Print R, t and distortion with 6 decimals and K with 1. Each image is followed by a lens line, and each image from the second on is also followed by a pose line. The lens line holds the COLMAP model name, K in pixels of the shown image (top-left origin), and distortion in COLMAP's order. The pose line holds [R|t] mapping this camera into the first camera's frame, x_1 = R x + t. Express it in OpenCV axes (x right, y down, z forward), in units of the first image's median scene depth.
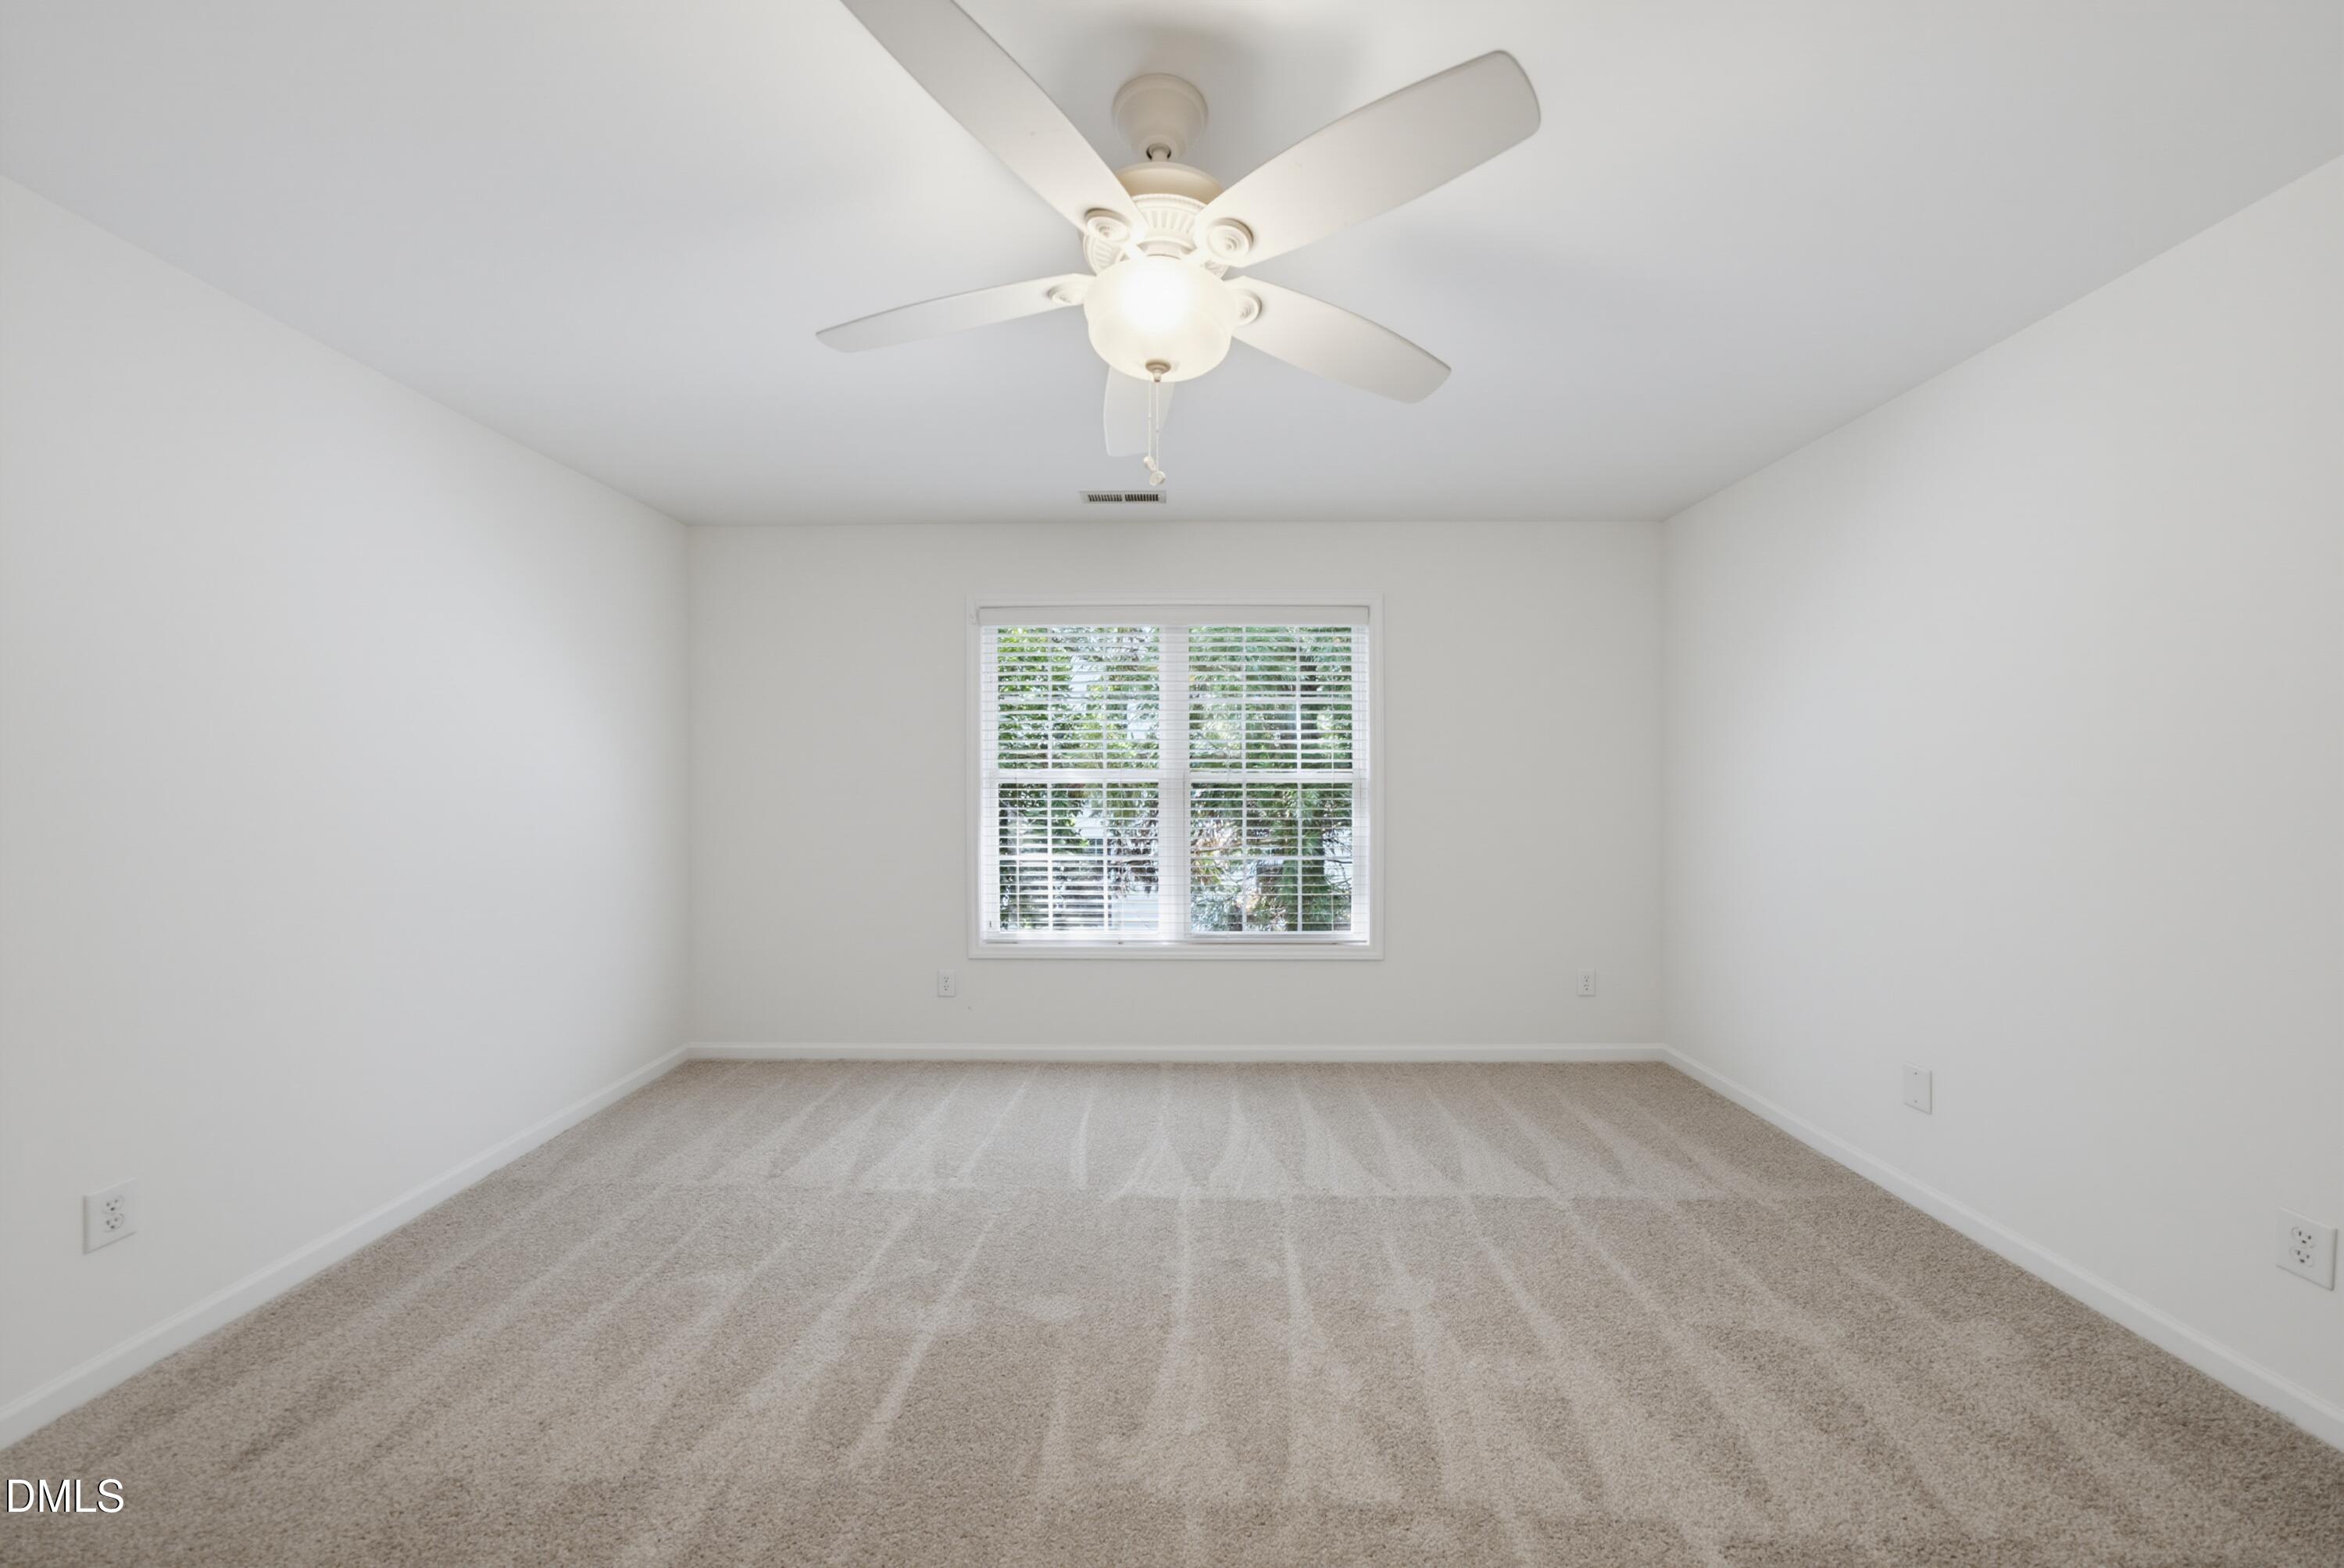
lens RADIAL K [[814.7, 0, 1172.5], [0, 814.7, 783.0], [0, 0, 1]] dist [-0.005823, 0.003030]
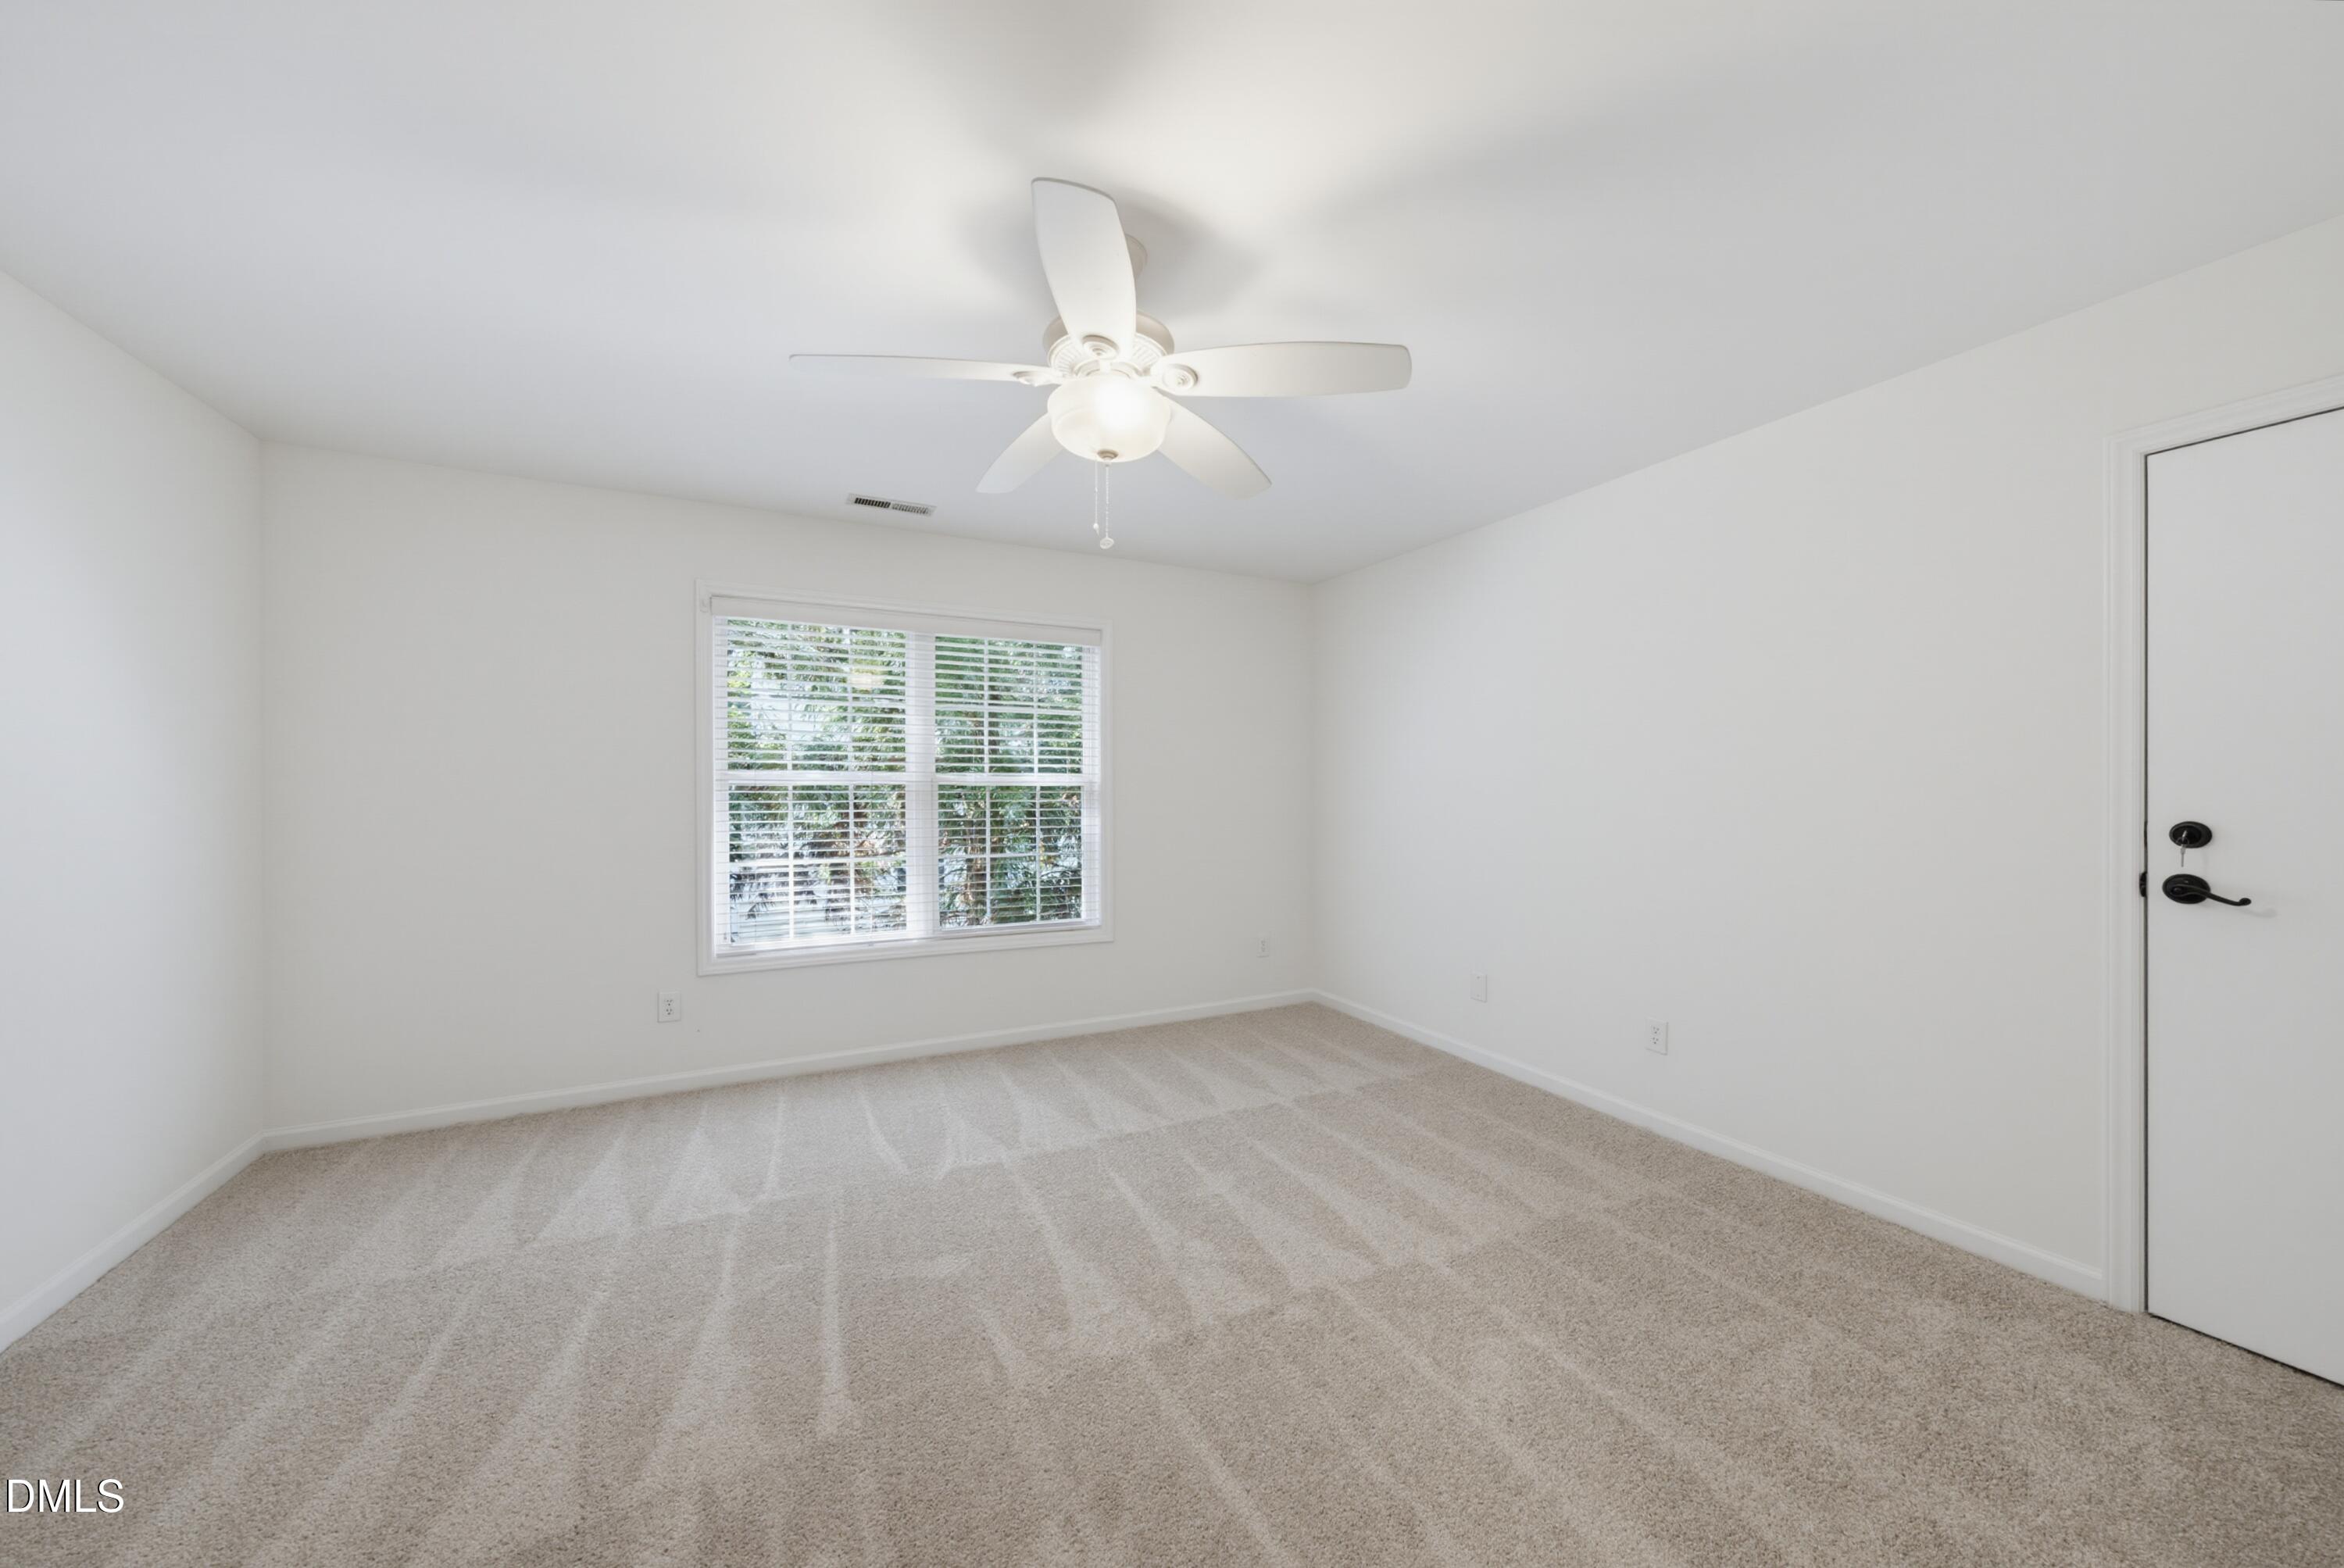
lens RADIAL K [[814.7, 0, 1190.3], [0, 814.7, 779.8], [0, 0, 1]] dist [-0.005823, 0.003030]
pose [[0.881318, 0.006834, 0.472474, -0.282523], [-0.002991, 0.999956, -0.008885, 0.001187], [-0.472514, 0.006418, 0.881300, -0.093426]]
